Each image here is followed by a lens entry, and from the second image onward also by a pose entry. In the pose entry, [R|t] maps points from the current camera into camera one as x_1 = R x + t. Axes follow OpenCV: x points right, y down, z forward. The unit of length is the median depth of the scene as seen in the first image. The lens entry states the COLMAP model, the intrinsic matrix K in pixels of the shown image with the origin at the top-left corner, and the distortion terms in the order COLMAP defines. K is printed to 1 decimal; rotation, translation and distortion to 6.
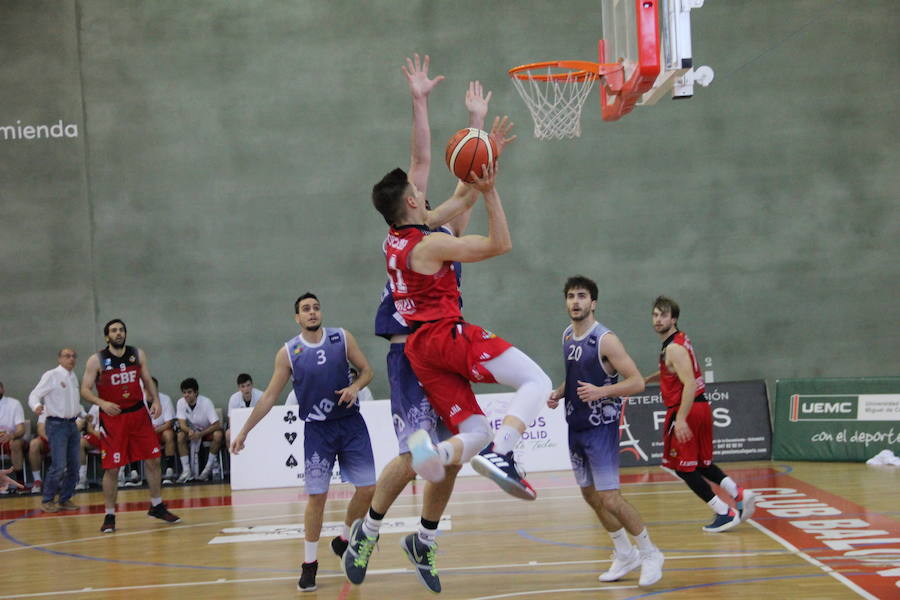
lens RADIAL K [[1685.9, 0, 454.8], [0, 1685.9, 296.3], [0, 0, 1]] dist [0.261697, 0.000000]
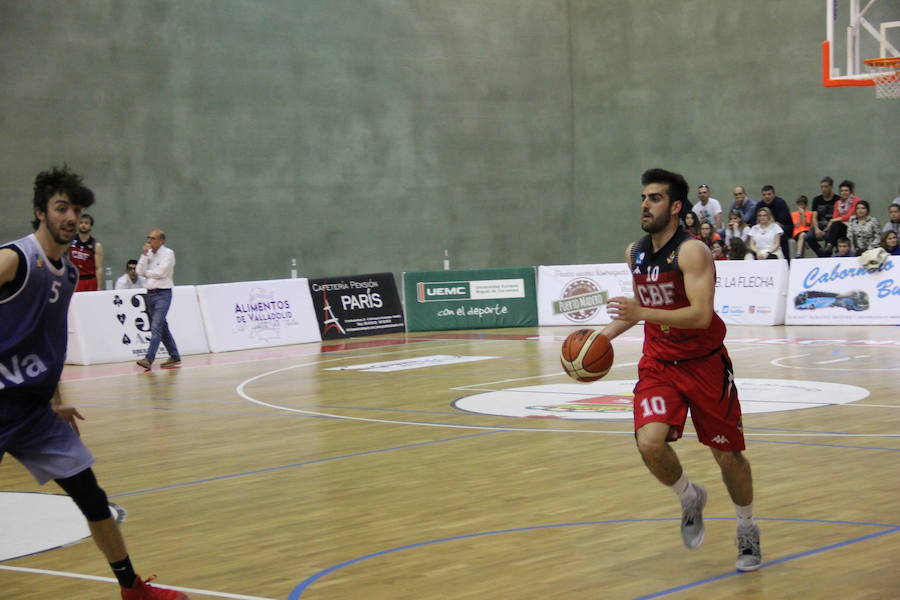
lens RADIAL K [[1955.8, 0, 456.3], [0, 1955.8, 303.0], [0, 0, 1]] dist [0.371674, 0.000000]
pose [[0.652395, -0.002260, 0.757876, -0.856199], [-0.015155, 0.999757, 0.016027, 0.044004], [-0.757728, -0.021942, 0.652202, -0.021889]]
